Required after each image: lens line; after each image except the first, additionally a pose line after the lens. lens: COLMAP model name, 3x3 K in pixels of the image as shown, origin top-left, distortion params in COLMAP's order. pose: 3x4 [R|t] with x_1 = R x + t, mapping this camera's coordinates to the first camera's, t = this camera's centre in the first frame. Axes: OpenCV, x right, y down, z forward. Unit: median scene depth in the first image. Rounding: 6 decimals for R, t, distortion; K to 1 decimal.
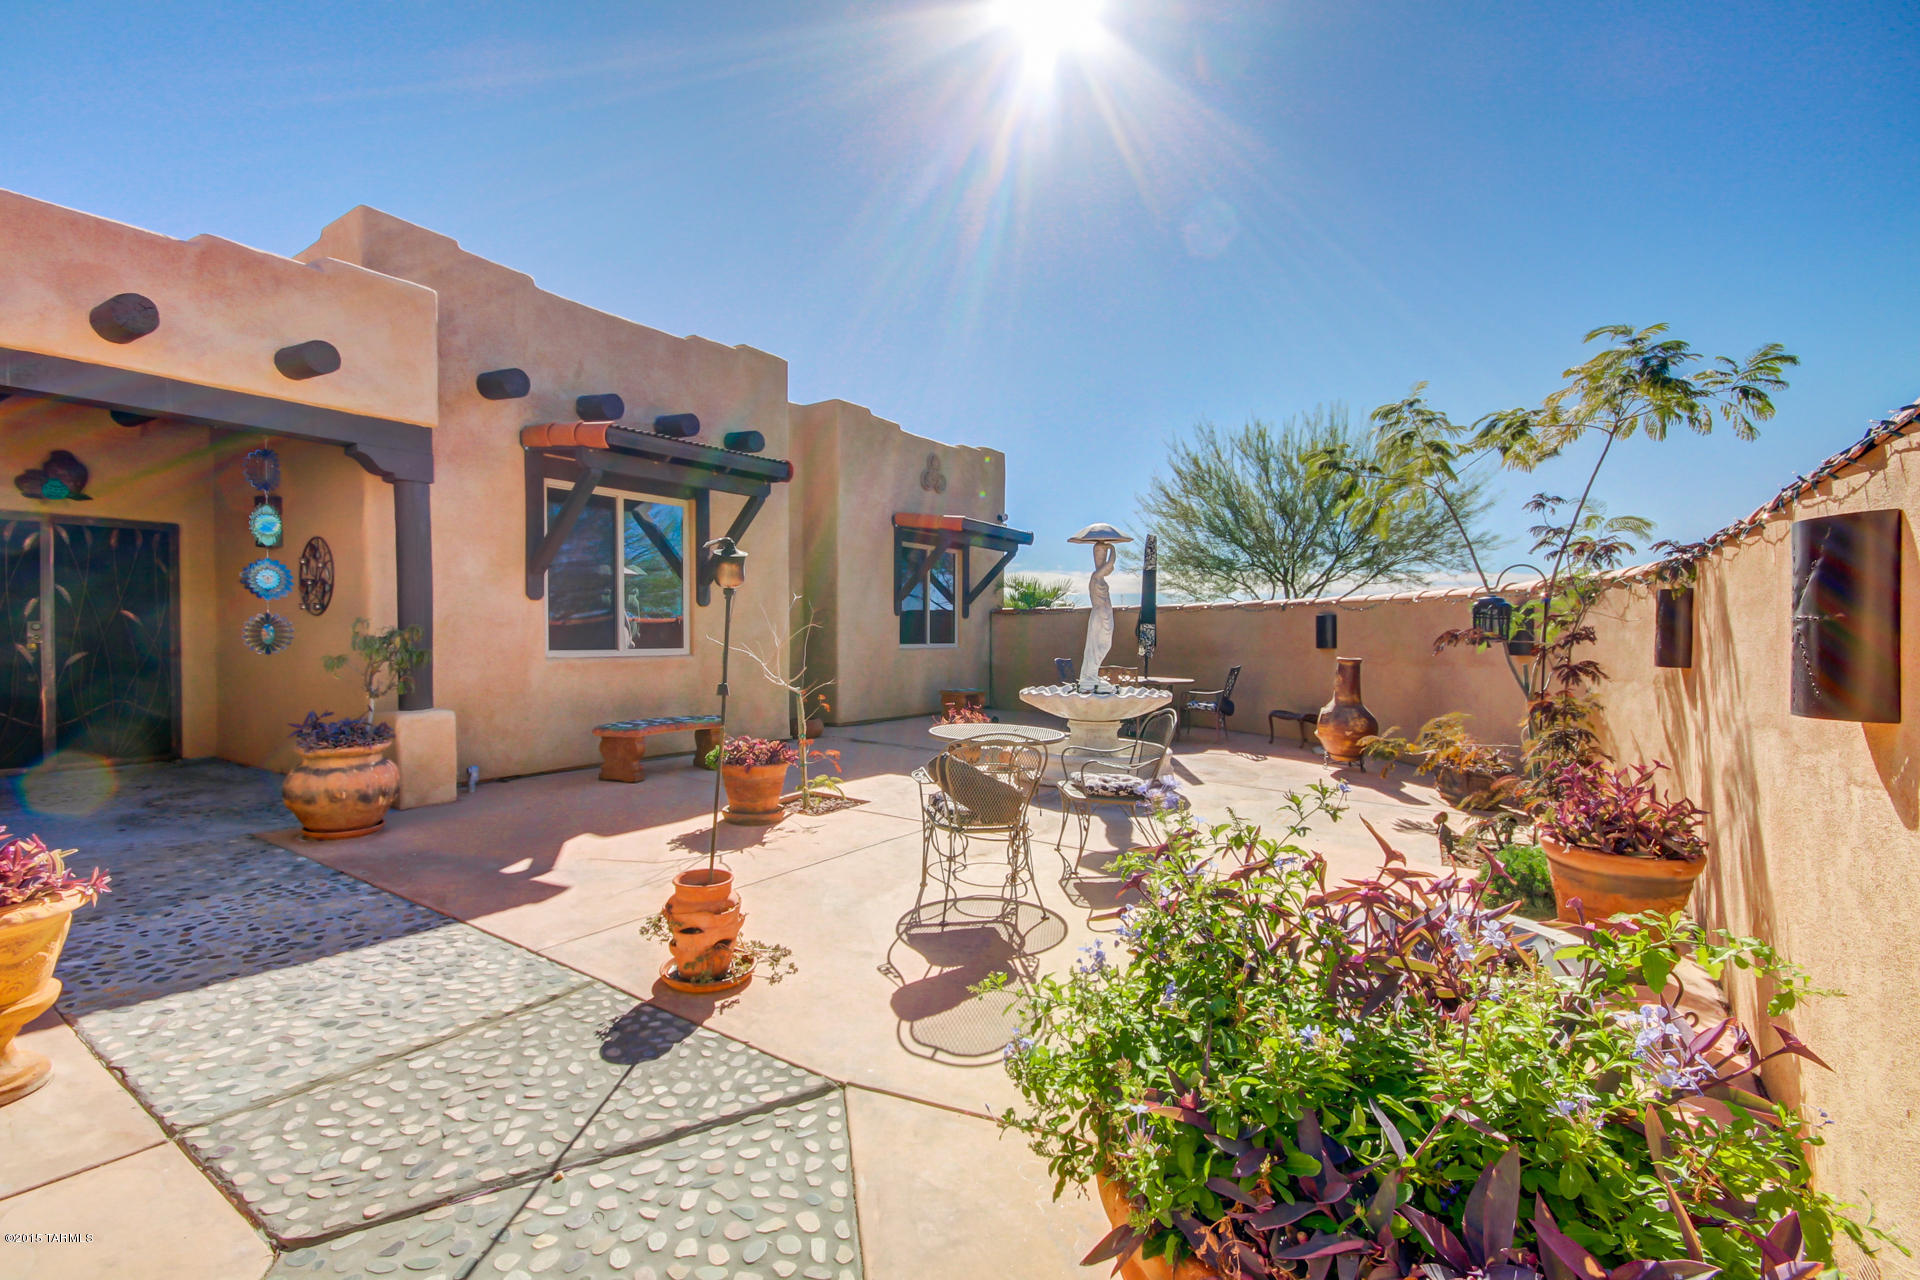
lens RADIAL K [[854.6, 0, 965.1], [0, 854.6, 644.0], [0, 0, 1]] dist [0.021386, -0.000041]
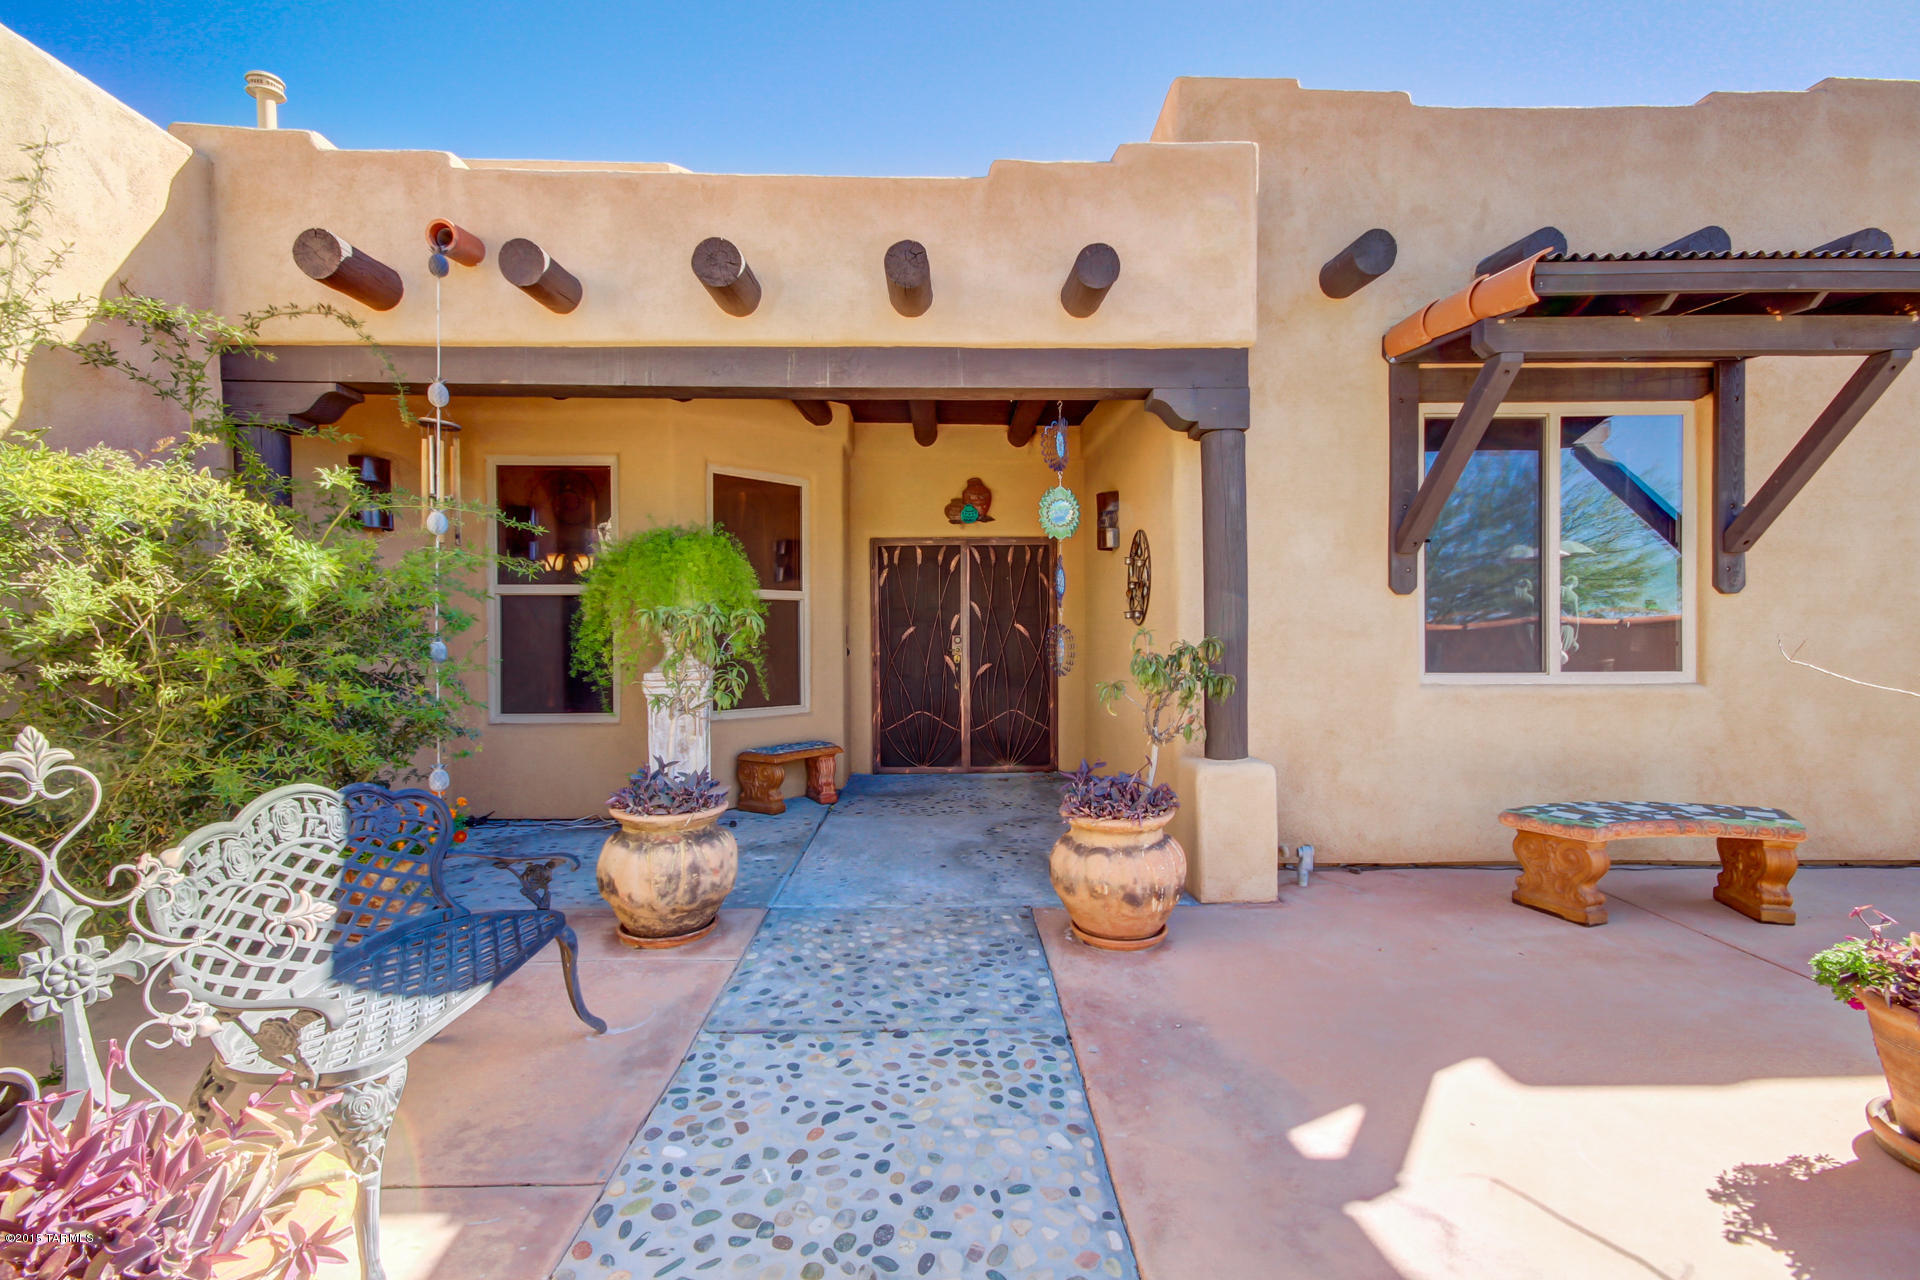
lens RADIAL K [[854.6, 0, 965.1], [0, 854.6, 644.0], [0, 0, 1]] dist [0.021386, -0.000041]
pose [[0.568143, -0.000925, -0.822930, -0.179914], [-0.003629, 0.999987, -0.003629, -0.012445], [0.822922, 0.005048, 0.568132, 0.416164]]
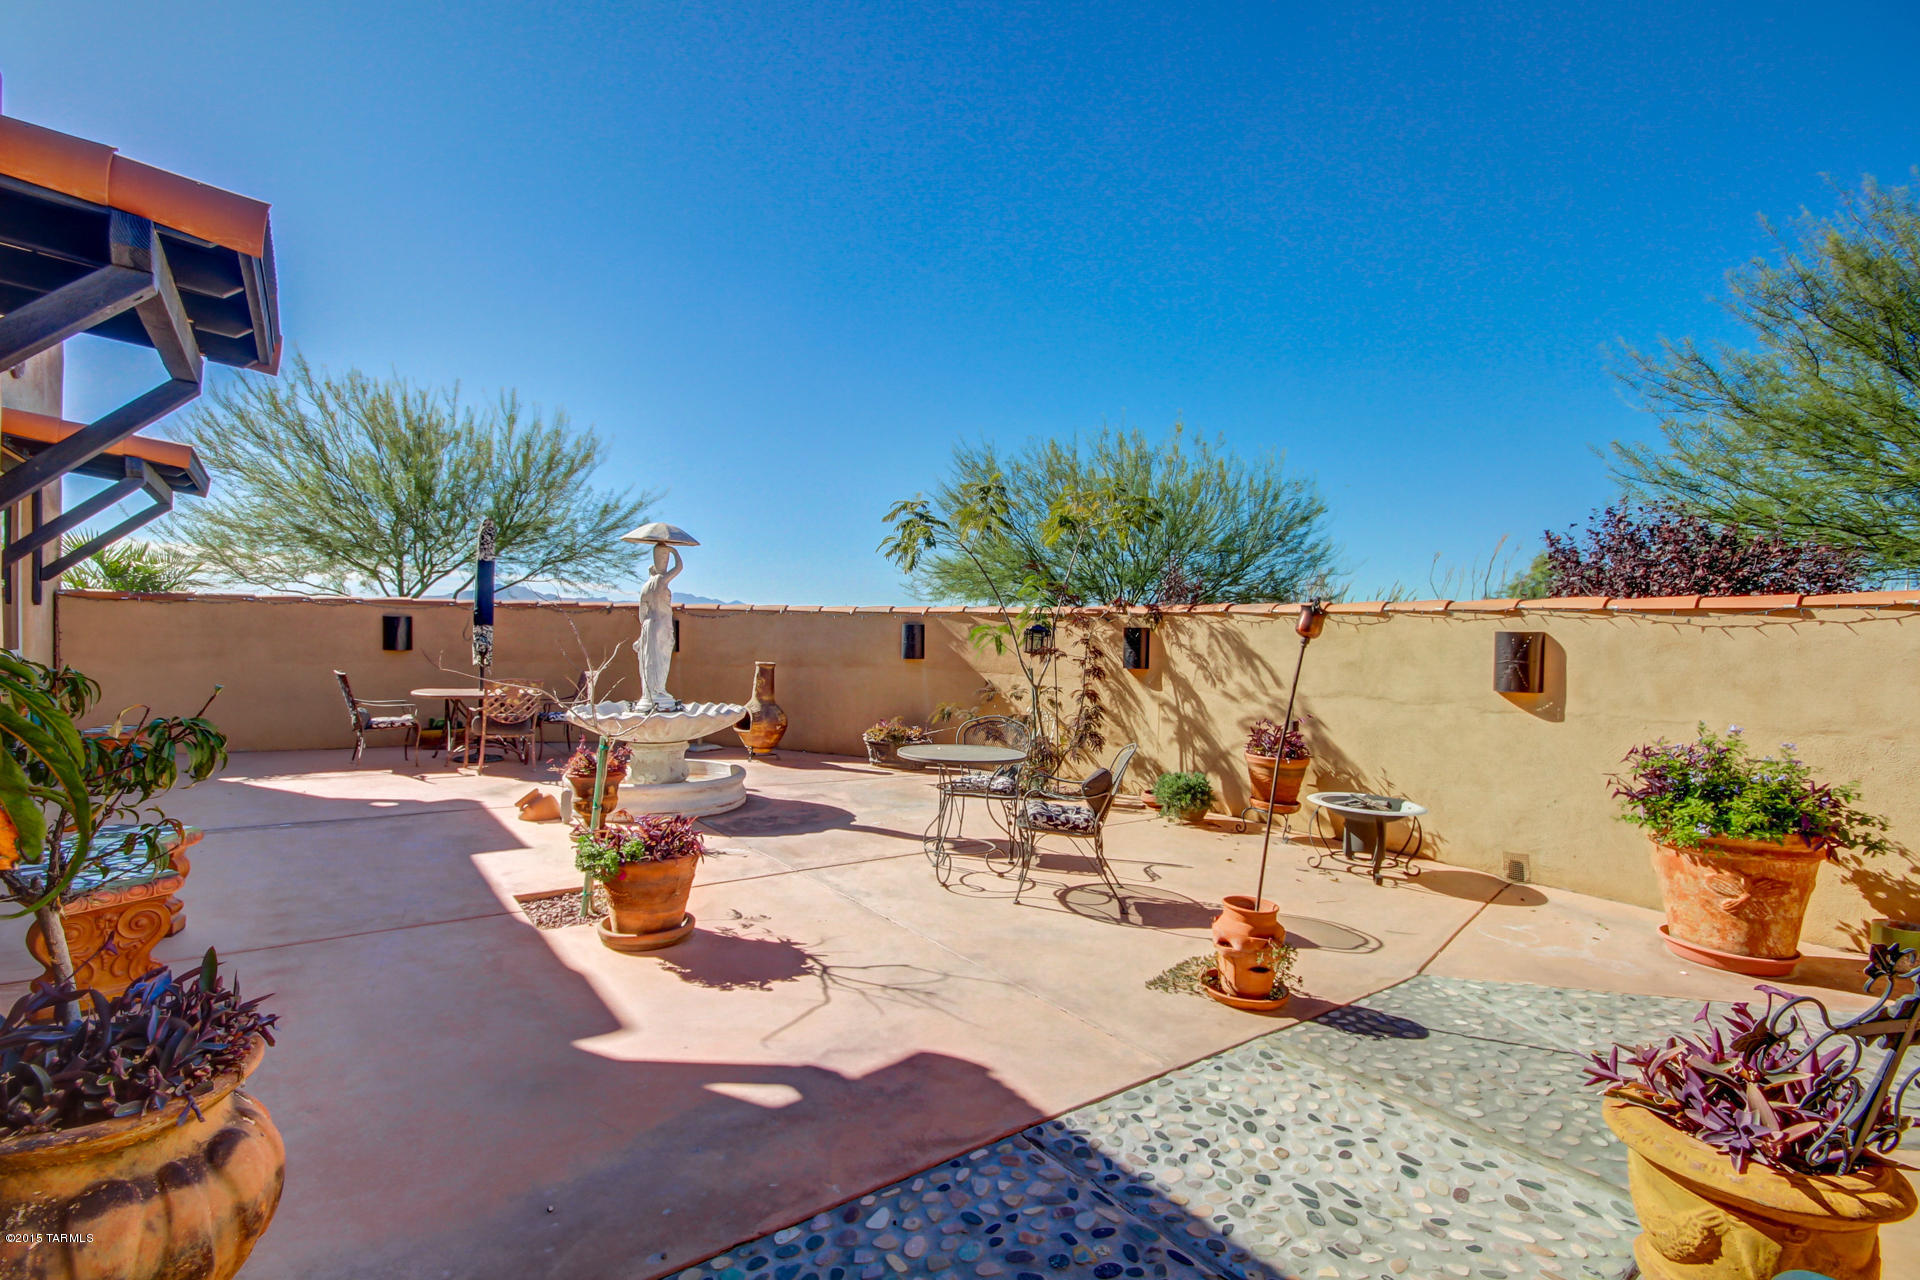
lens RADIAL K [[867.6, 0, 960.0], [0, 867.6, 640.0], [0, 0, 1]] dist [0.001888, 0.000036]
pose [[0.348972, -0.011824, 0.937058, -0.745986], [0.007777, 0.999923, 0.009721, -0.030686], [-0.937101, 0.003895, 0.349037, 0.507301]]
